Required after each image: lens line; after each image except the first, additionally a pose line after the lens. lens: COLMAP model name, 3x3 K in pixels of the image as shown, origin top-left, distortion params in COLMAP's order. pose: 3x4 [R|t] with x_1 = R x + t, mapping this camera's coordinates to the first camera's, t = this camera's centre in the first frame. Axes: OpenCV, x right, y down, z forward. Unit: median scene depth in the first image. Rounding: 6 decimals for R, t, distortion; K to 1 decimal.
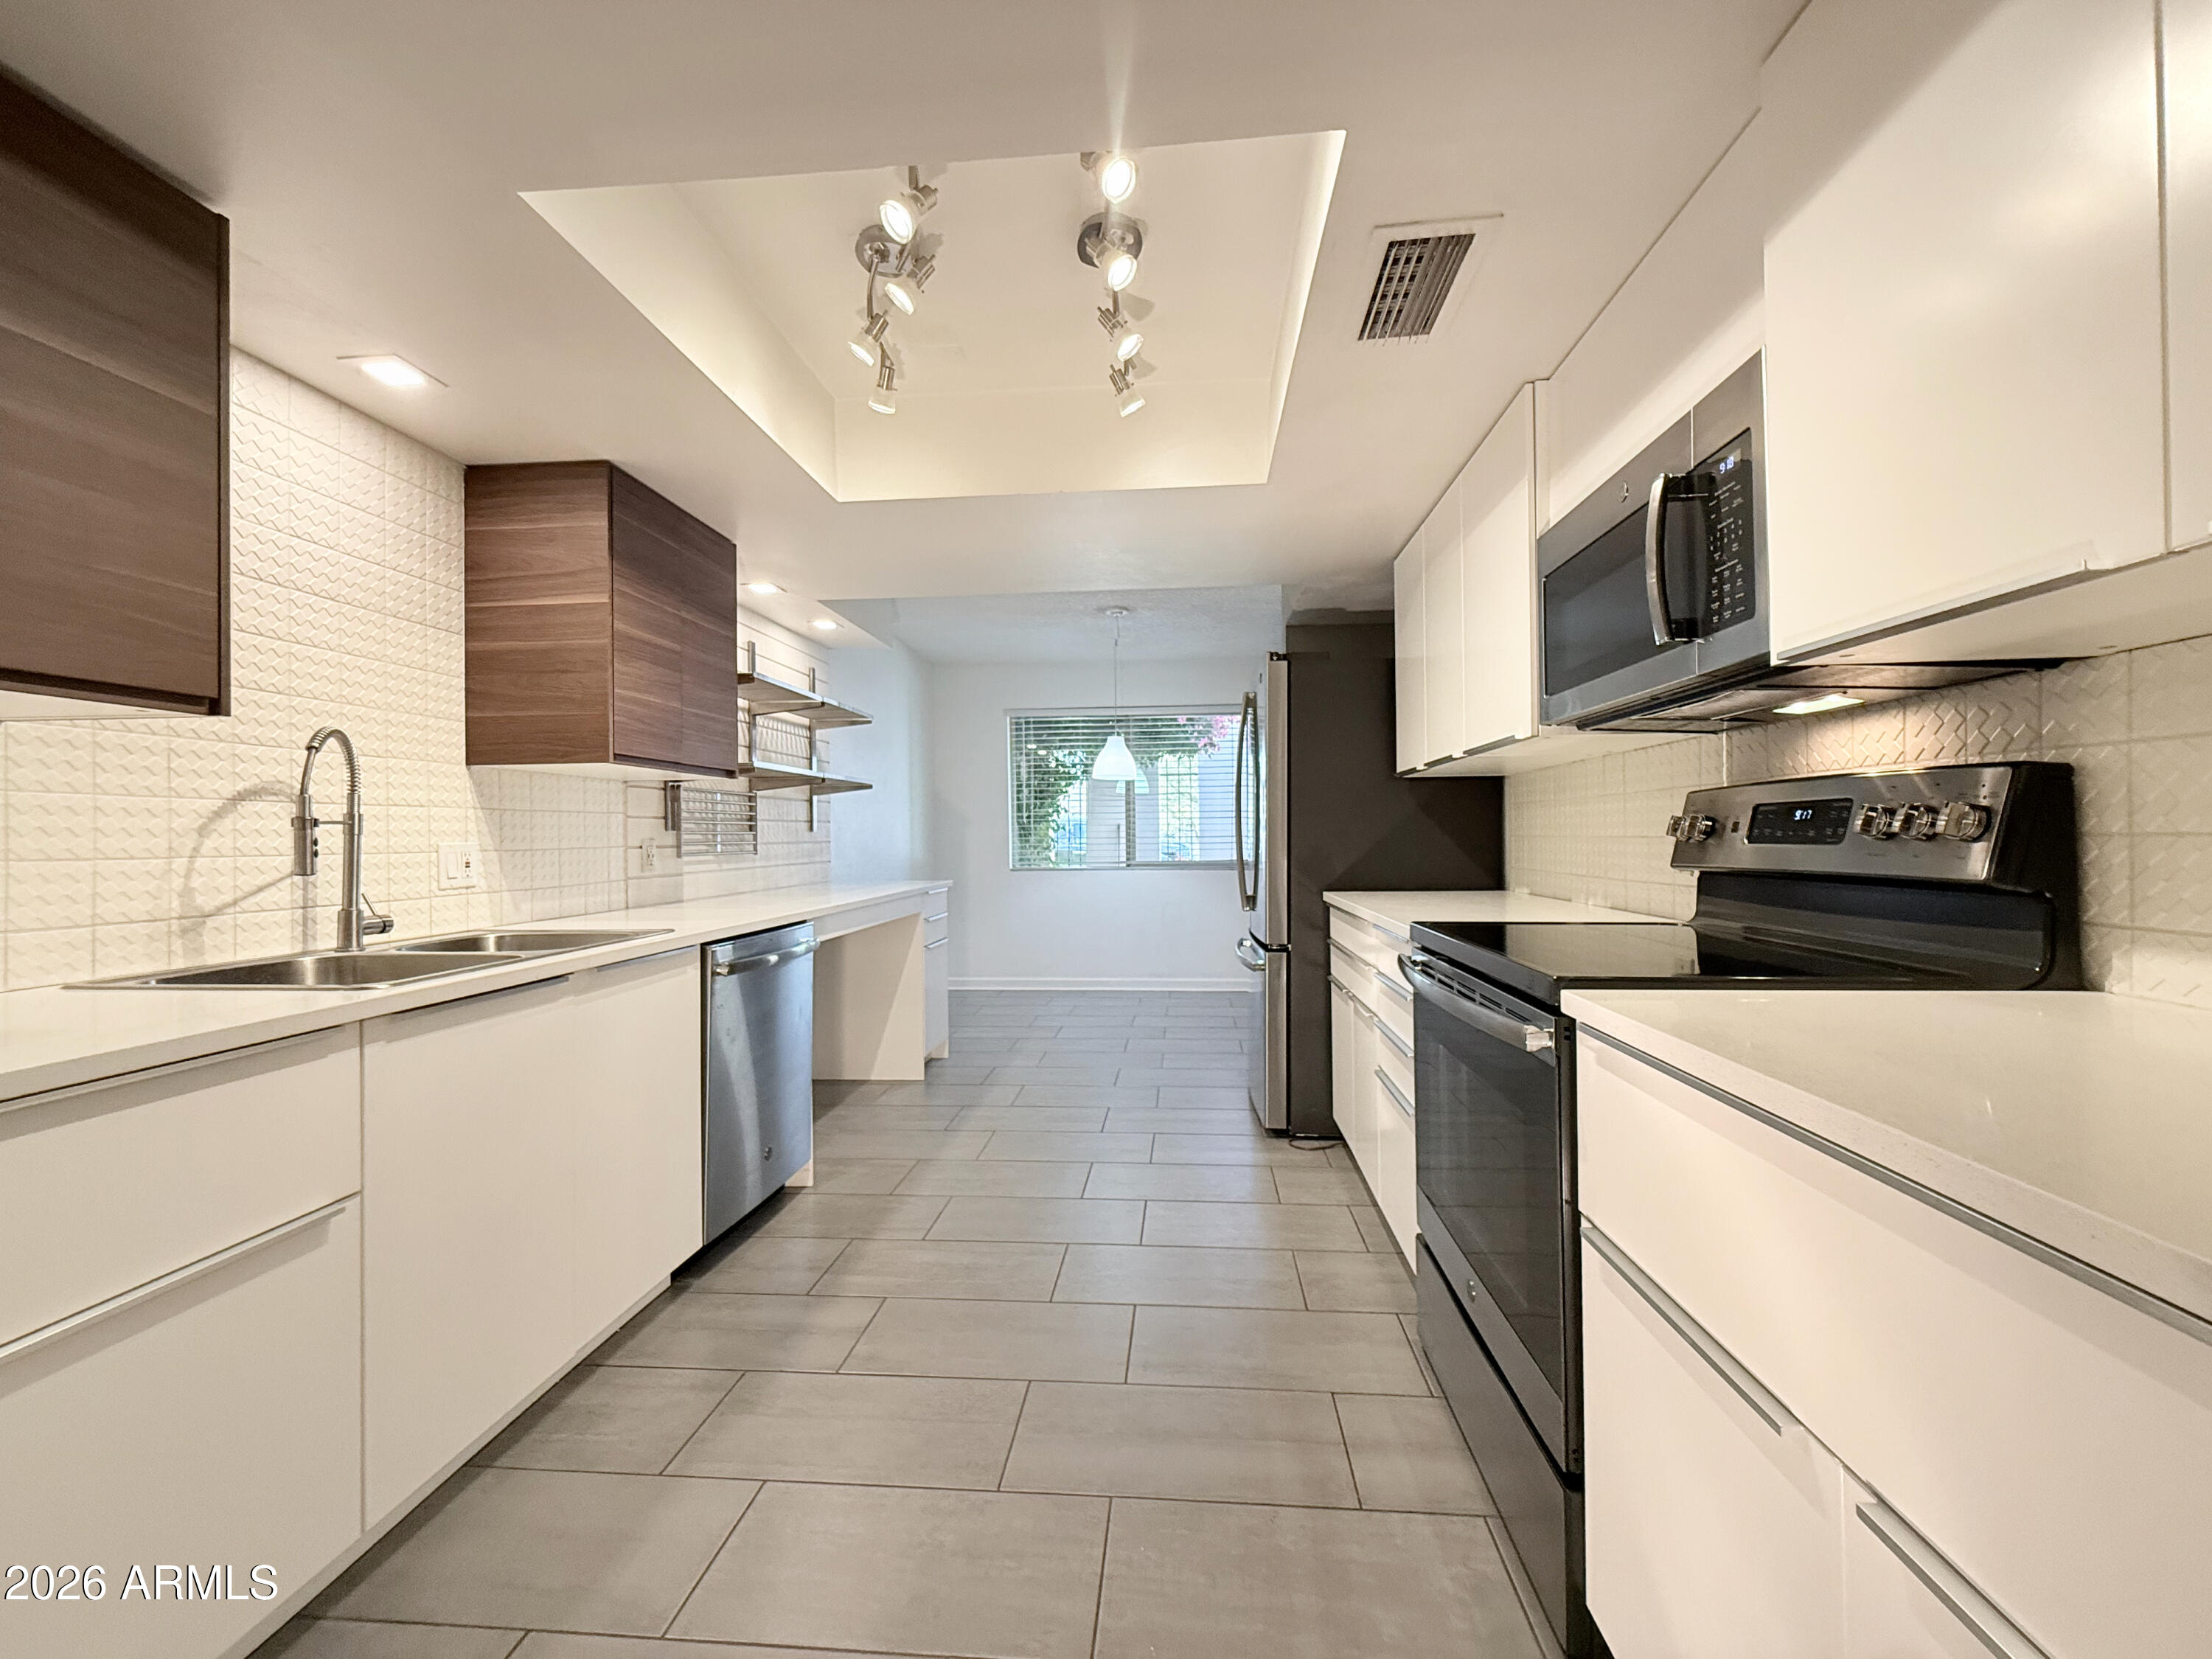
lens RADIAL K [[893.6, 0, 1106.9], [0, 893.6, 831.7], [0, 0, 1]] dist [0.002288, -0.000307]
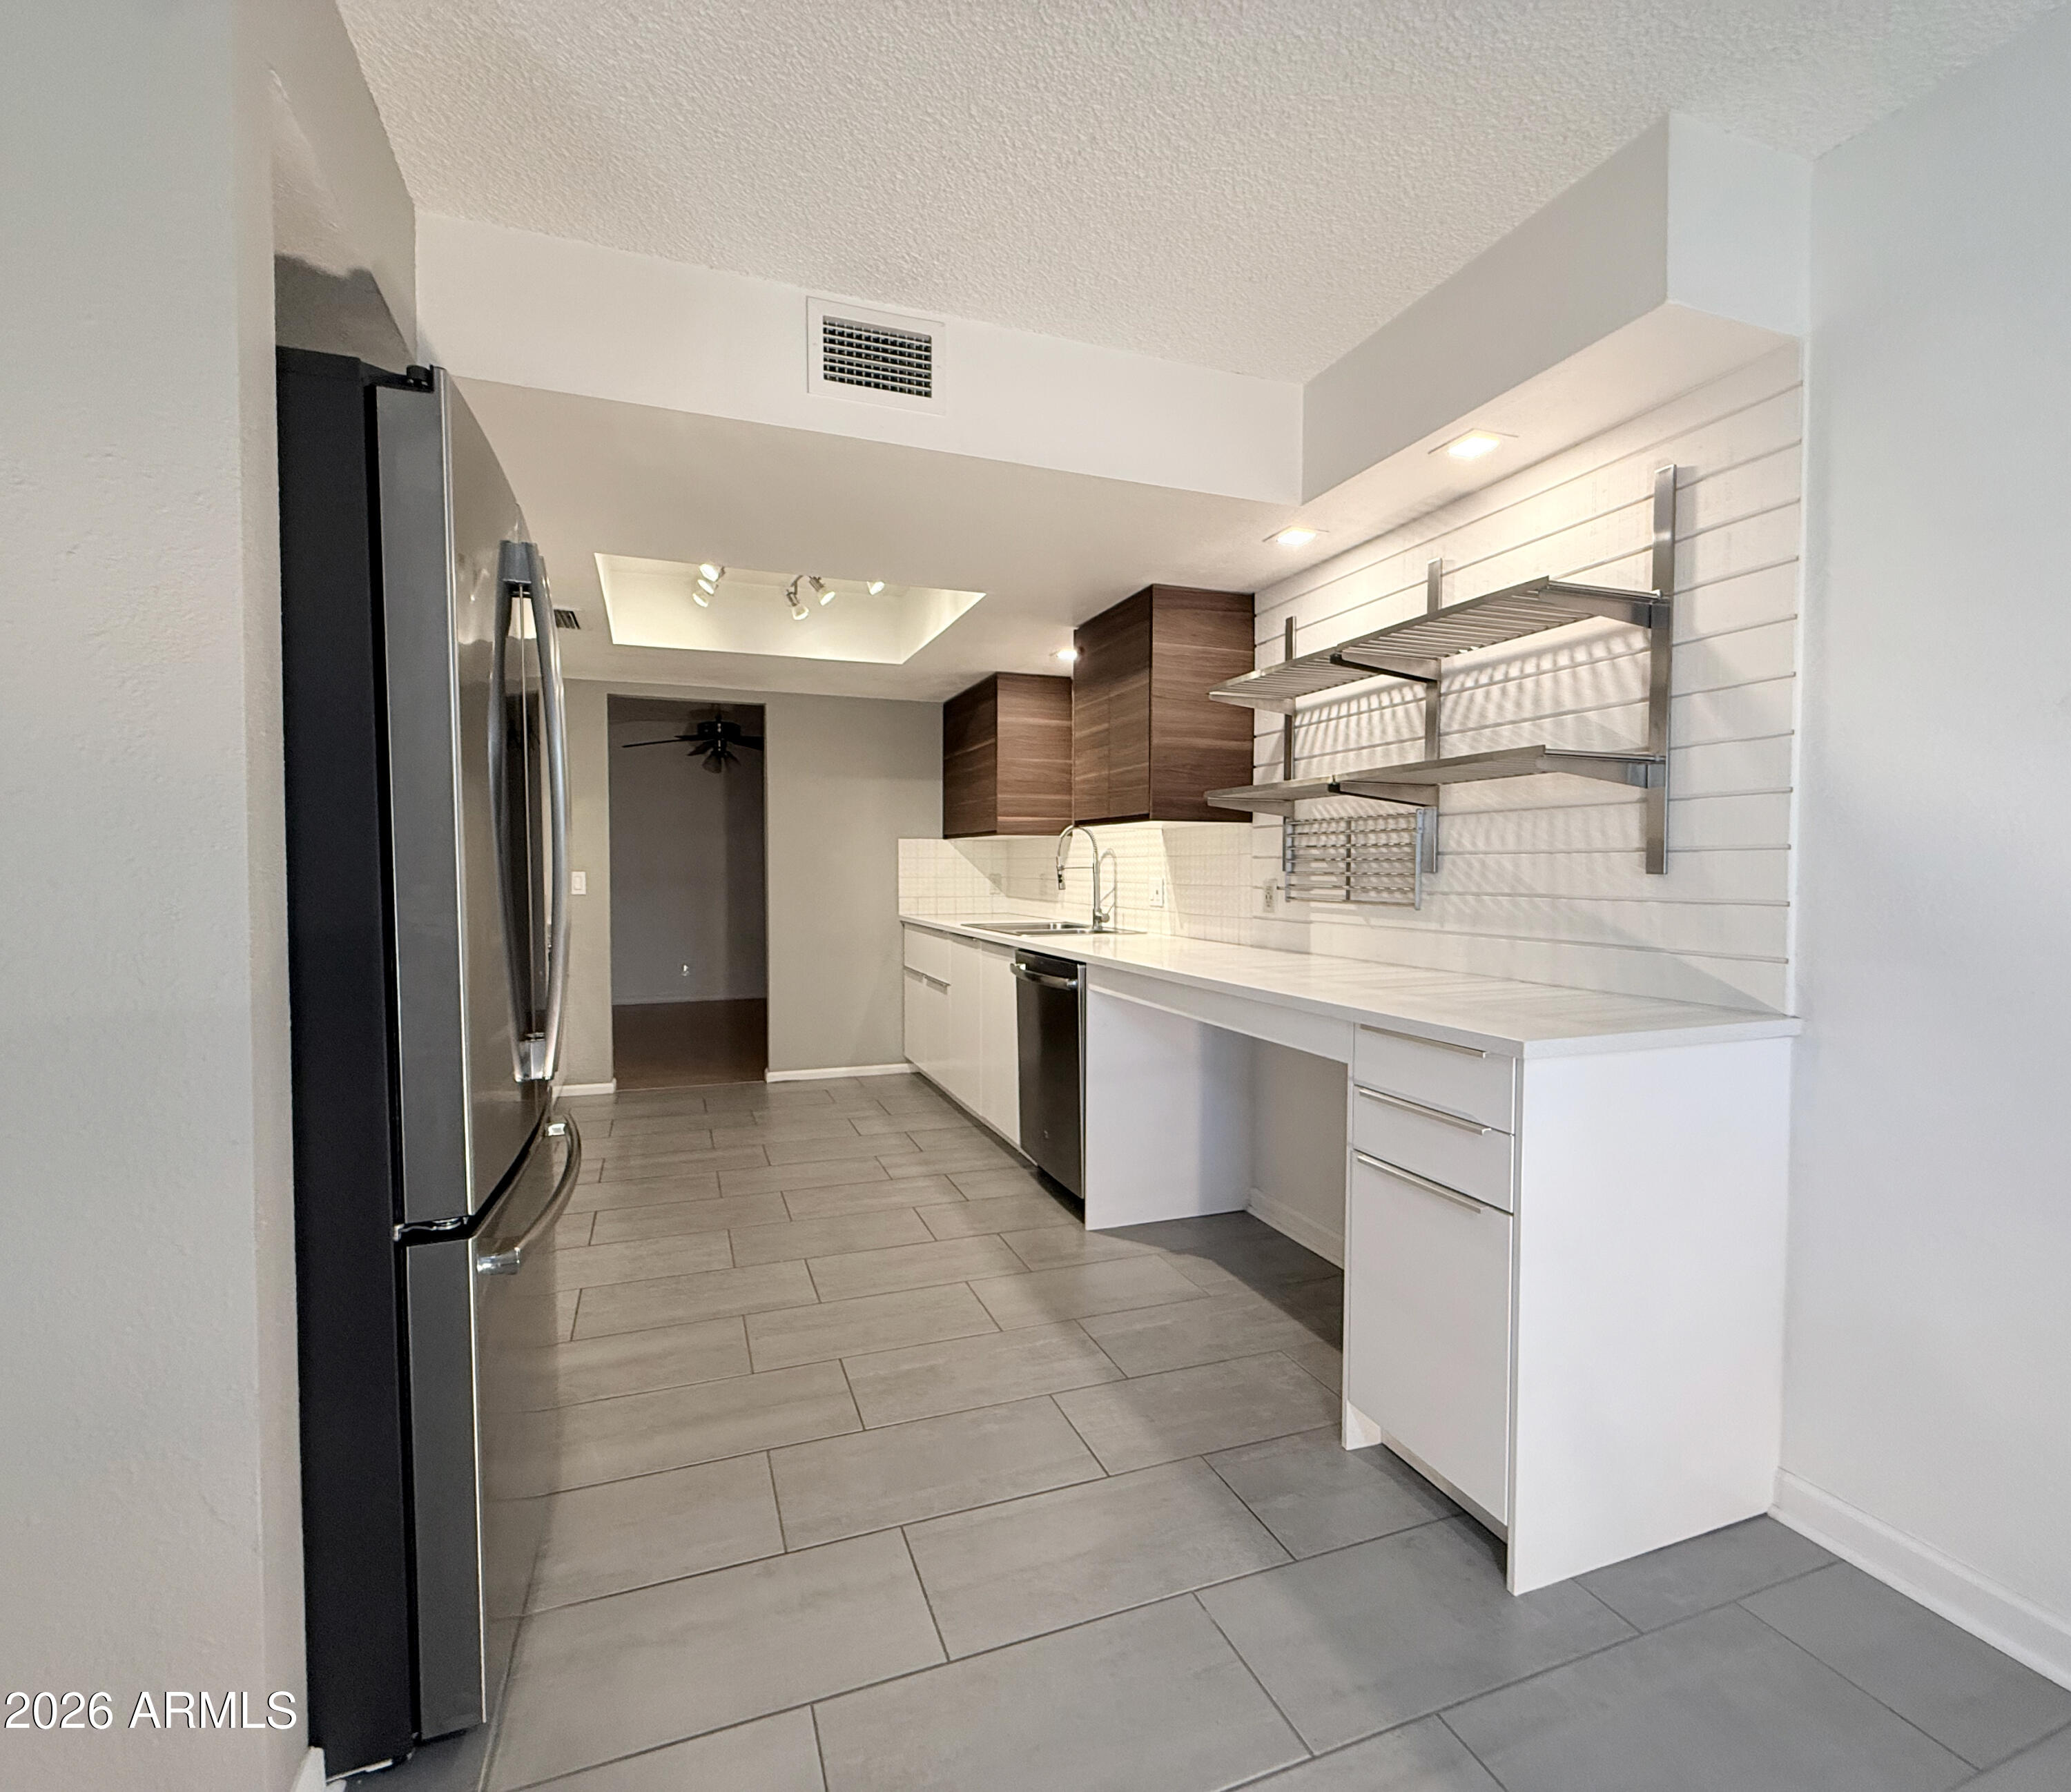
lens RADIAL K [[962.6, 0, 1024.9], [0, 962.6, 896.7], [0, 0, 1]] dist [-0.001446, 0.001392]
pose [[-0.901261, 0.028450, -0.432341, 0.192359], [0.015949, 0.999344, 0.032515, -0.012639], [0.432983, 0.022409, -0.901124, 1.988305]]
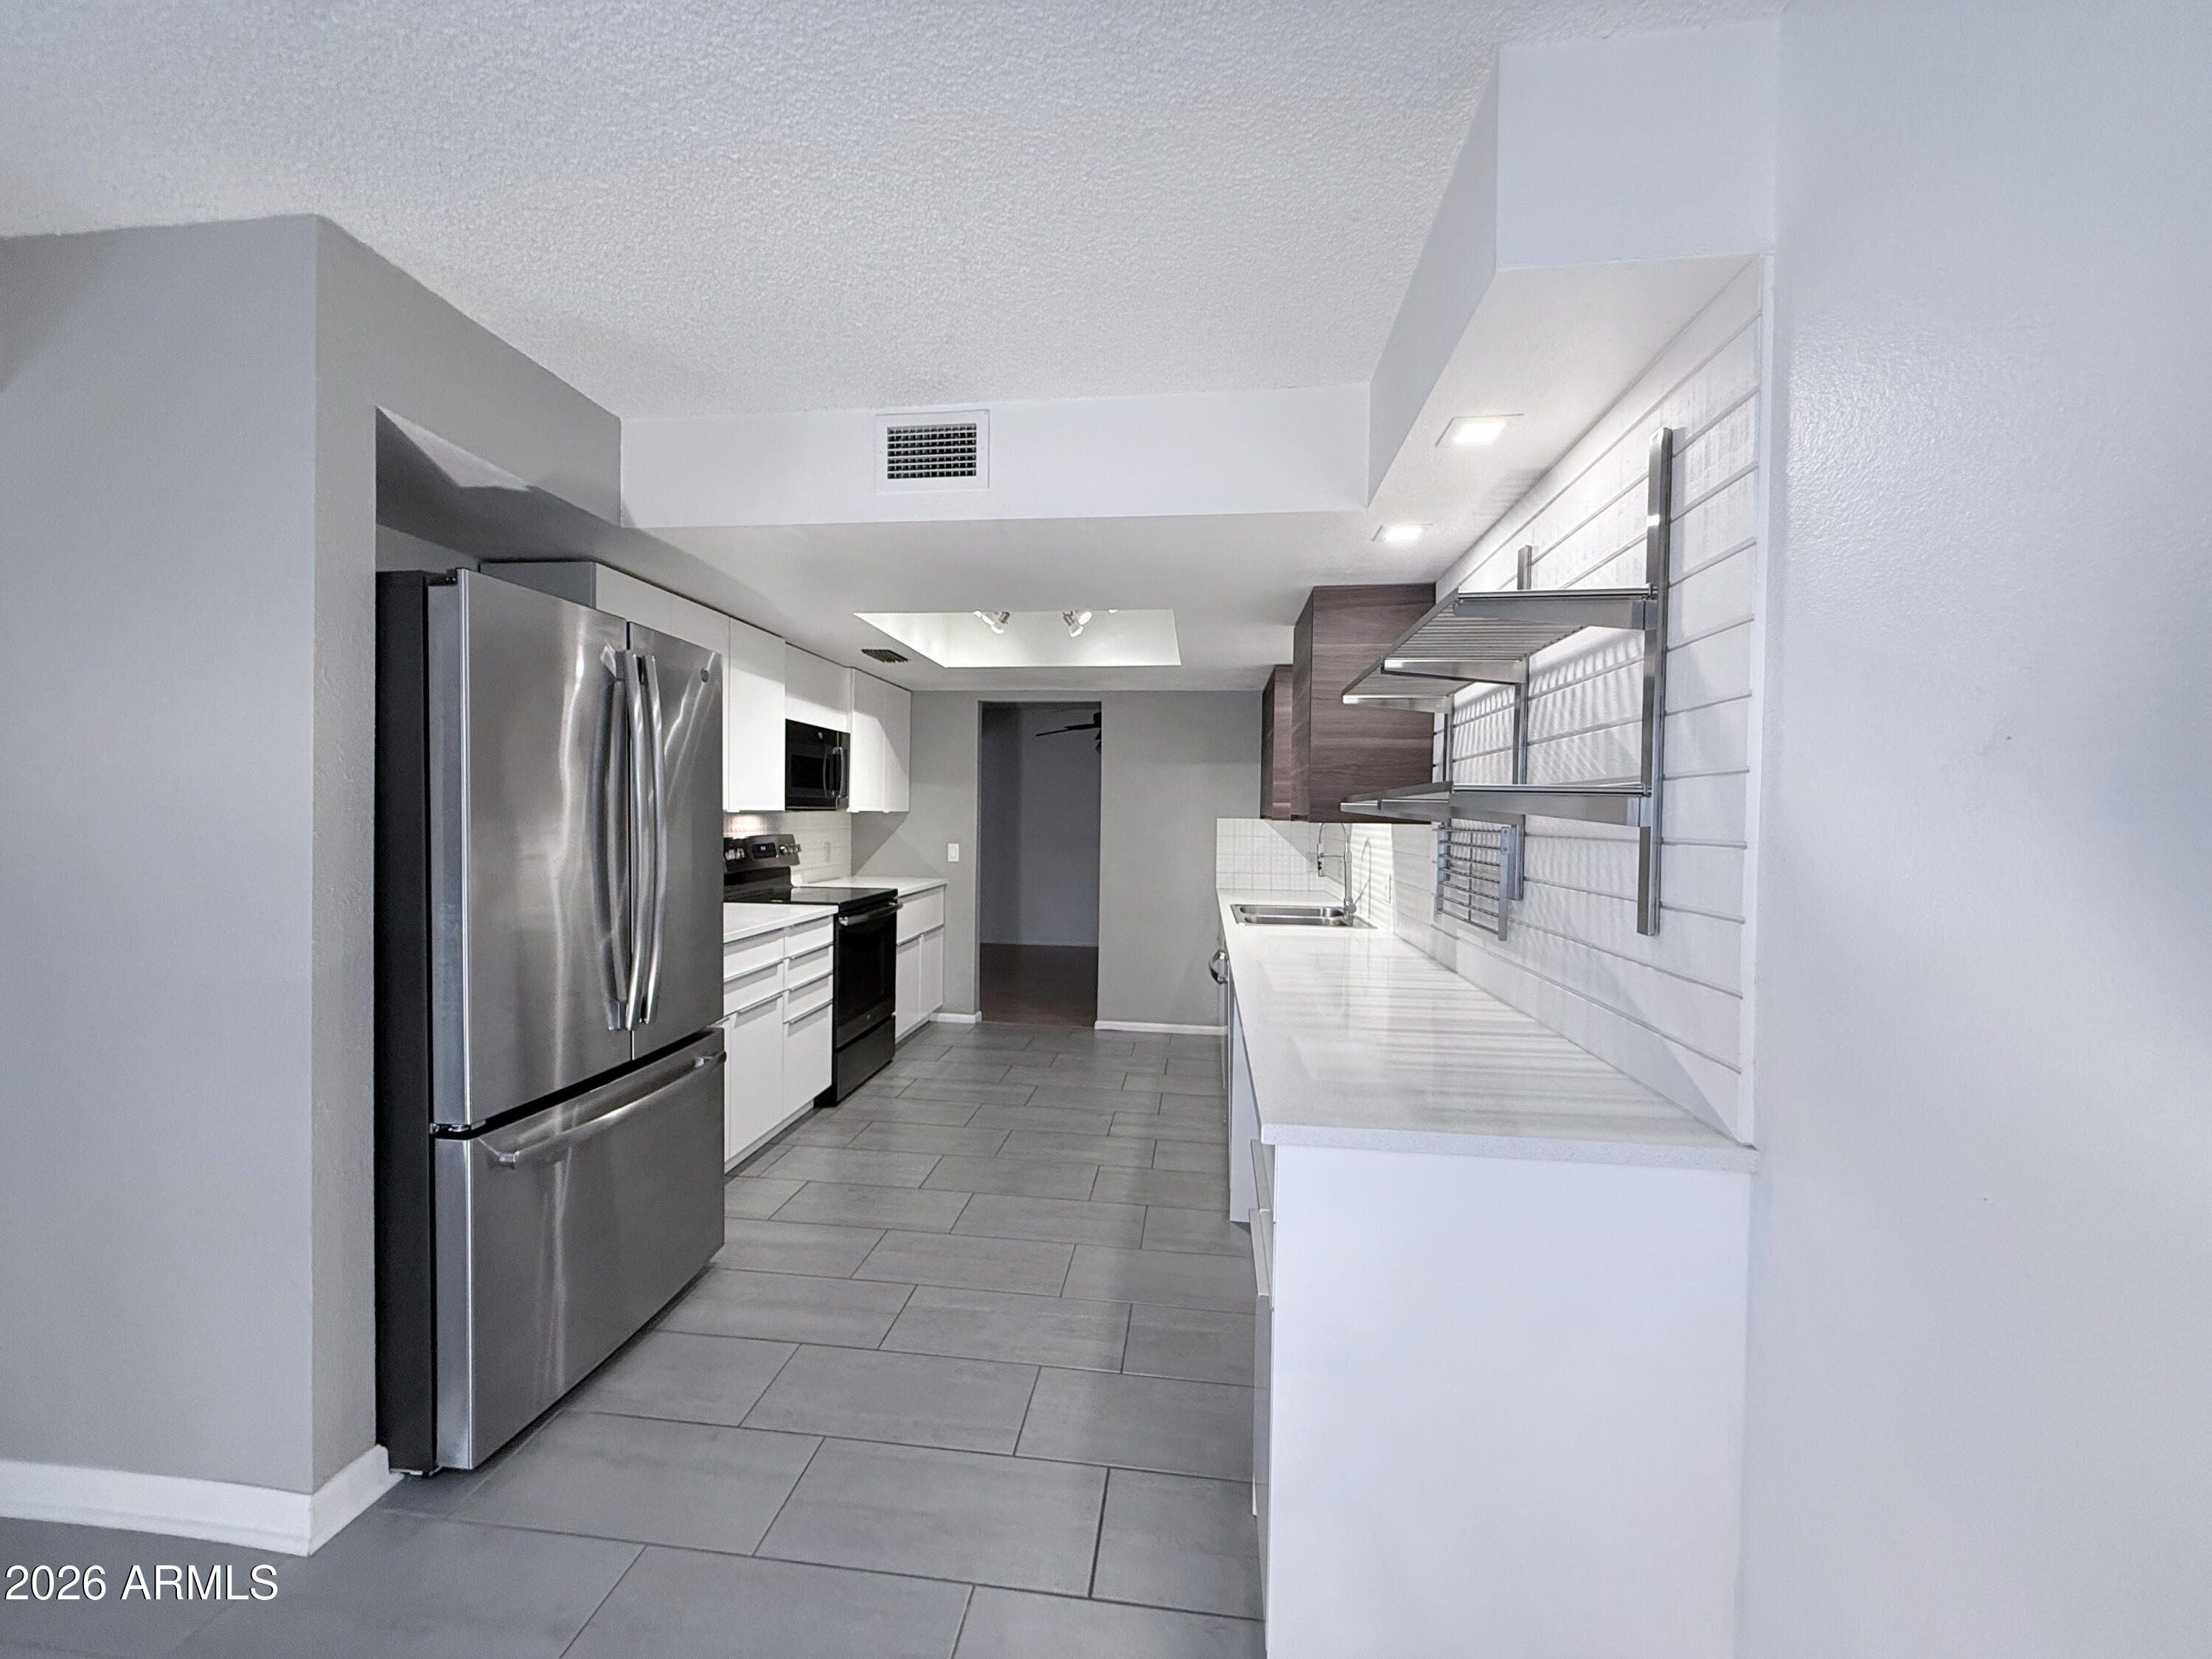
lens RADIAL K [[893.6, 0, 1102.4], [0, 893.6, 830.5], [0, 0, 1]] dist [0.002288, -0.000307]
pose [[-0.999691, -0.000098, 0.024866, -0.214958], [0.000175, 0.999940, 0.010974, -0.064870], [-0.024866, 0.010975, -0.999631, 2.085418]]
